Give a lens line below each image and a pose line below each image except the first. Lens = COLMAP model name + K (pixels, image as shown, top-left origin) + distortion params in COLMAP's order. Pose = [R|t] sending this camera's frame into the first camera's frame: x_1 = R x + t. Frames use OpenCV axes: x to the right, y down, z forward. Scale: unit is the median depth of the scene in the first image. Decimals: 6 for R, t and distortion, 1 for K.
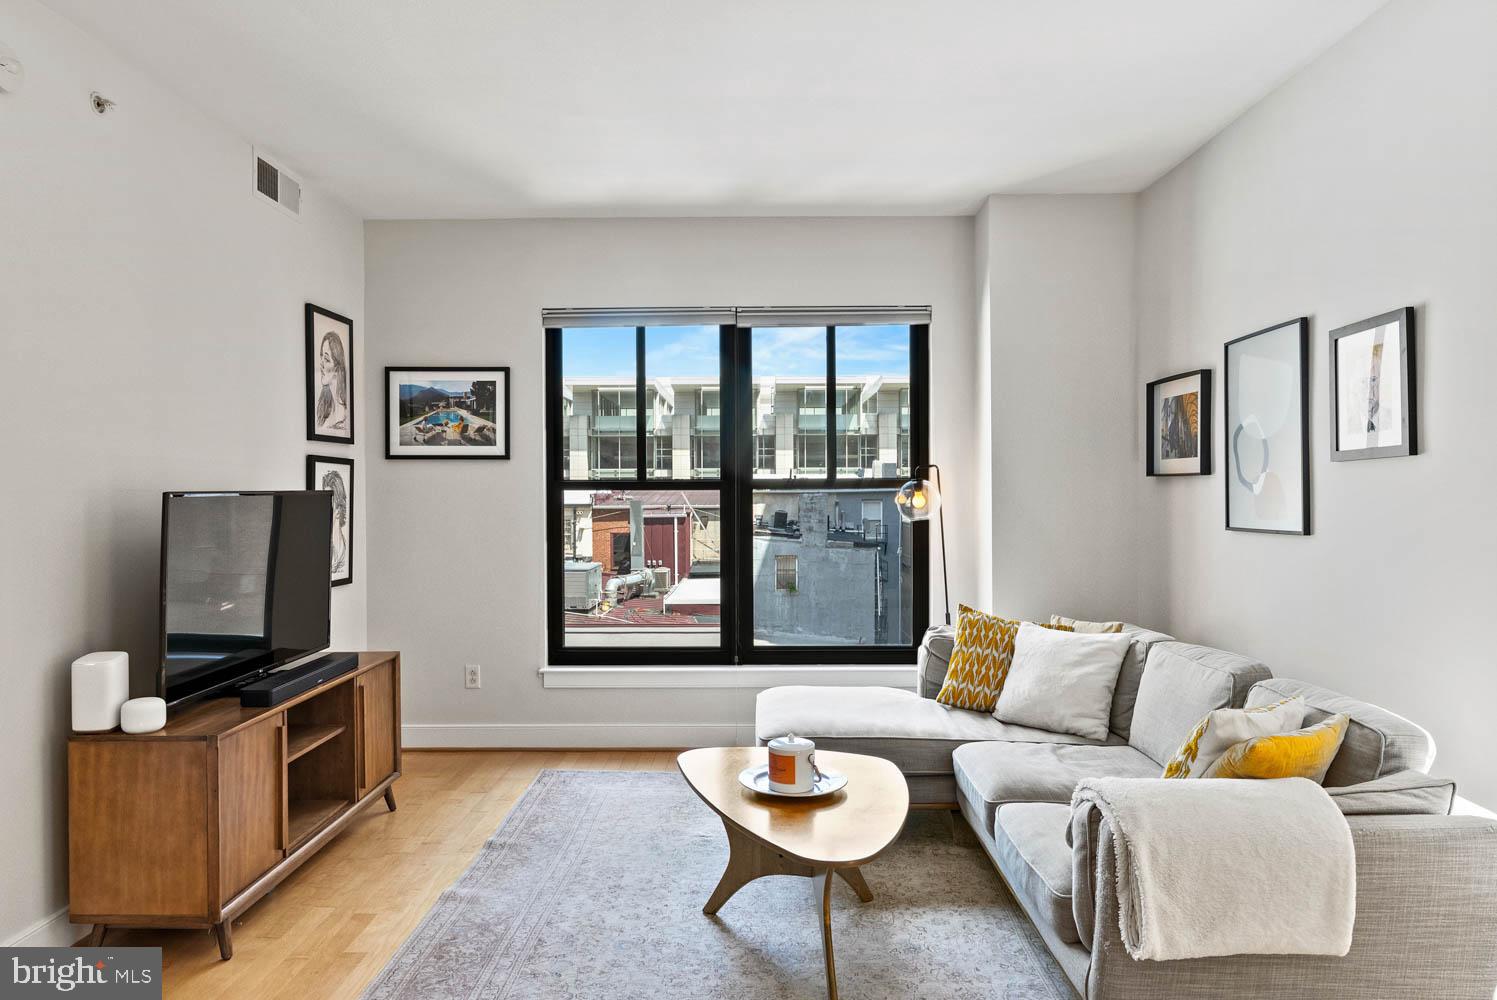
lens RADIAL K [[937.6, 0, 746.3], [0, 937.6, 503.5], [0, 0, 1]] dist [-0.009639, 0.005237]
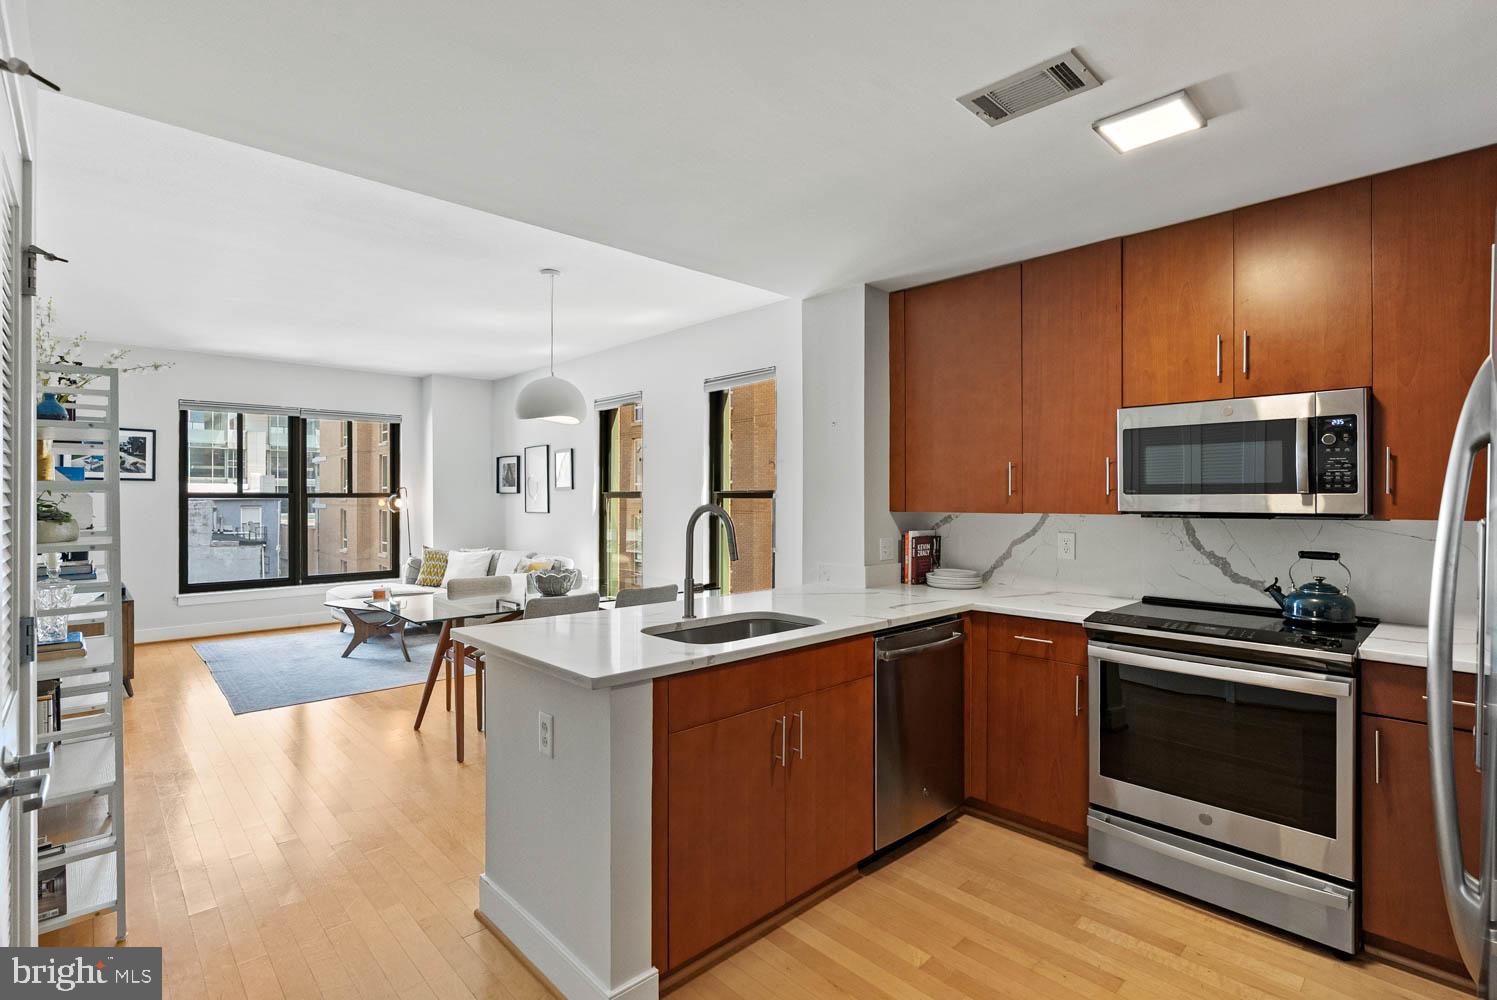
lens RADIAL K [[685.7, 0, 746.9], [0, 685.7, 498.4], [0, 0, 1]] dist [-0.013298, -0.000304]
pose [[0.709914, 0.001754, 0.704286, -0.394126], [0.008016, 0.999912, -0.010571, 0.010377], [-0.704242, 0.013150, 0.709838, -0.790755]]
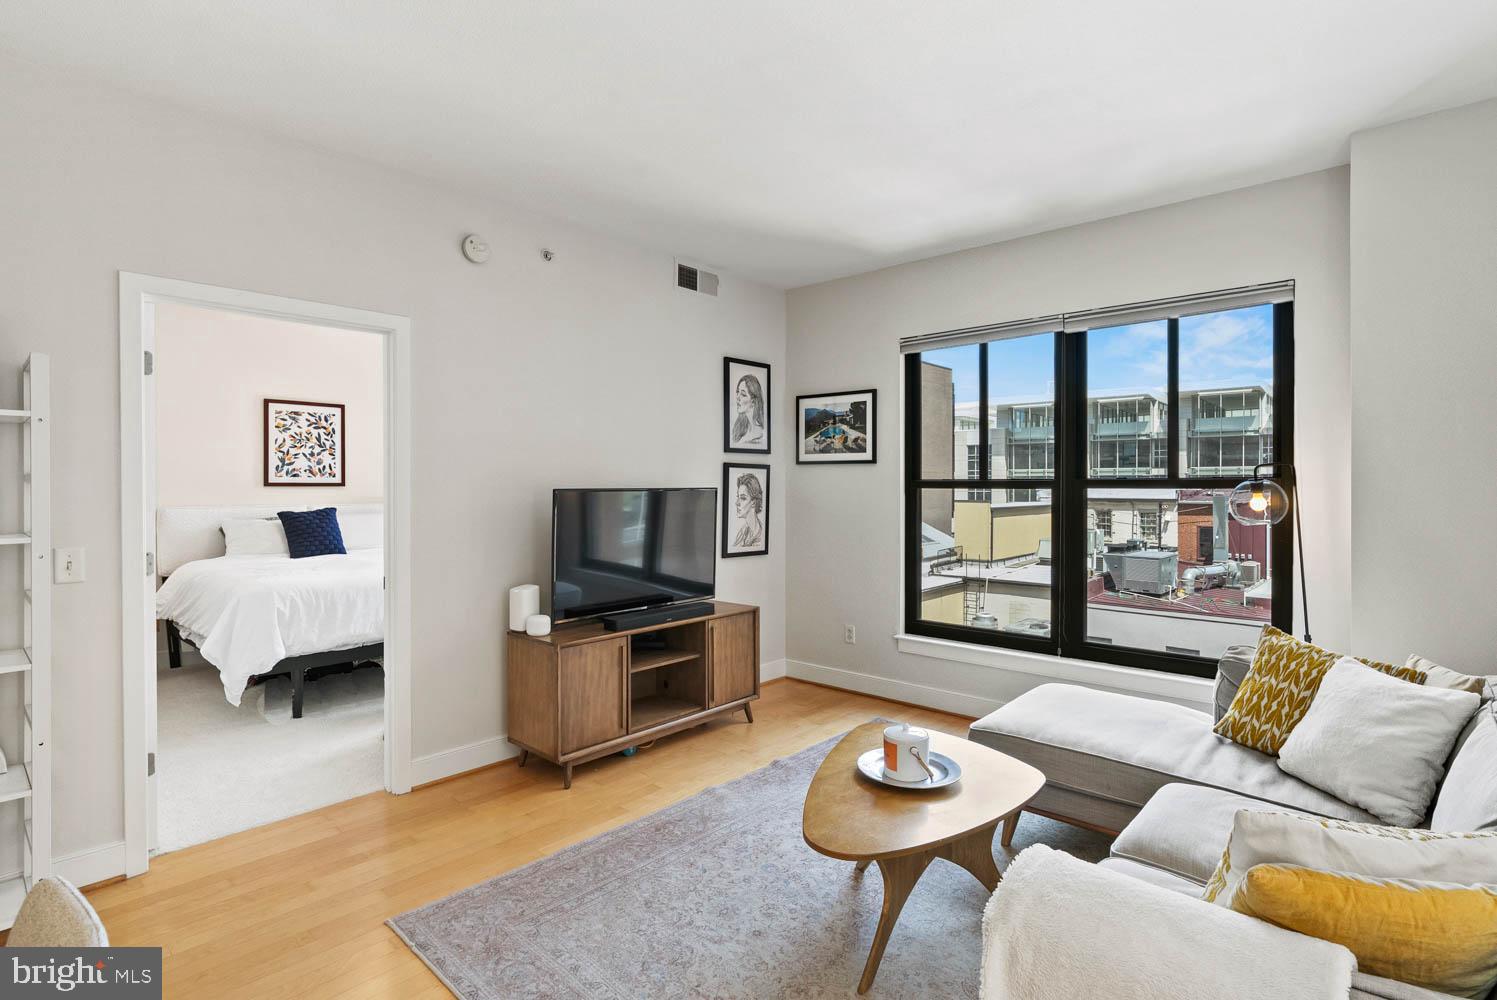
lens RADIAL K [[740.9, 0, 756.6], [0, 740.9, 491.6], [0, 0, 1]] dist [-0.003333, 0.001837]
pose [[0.751809, 0.010132, -0.659303, 0.300588], [-0.013968, 0.999902, -0.000562, -0.007150], [0.659233, 0.009631, 0.751877, 0.168405]]
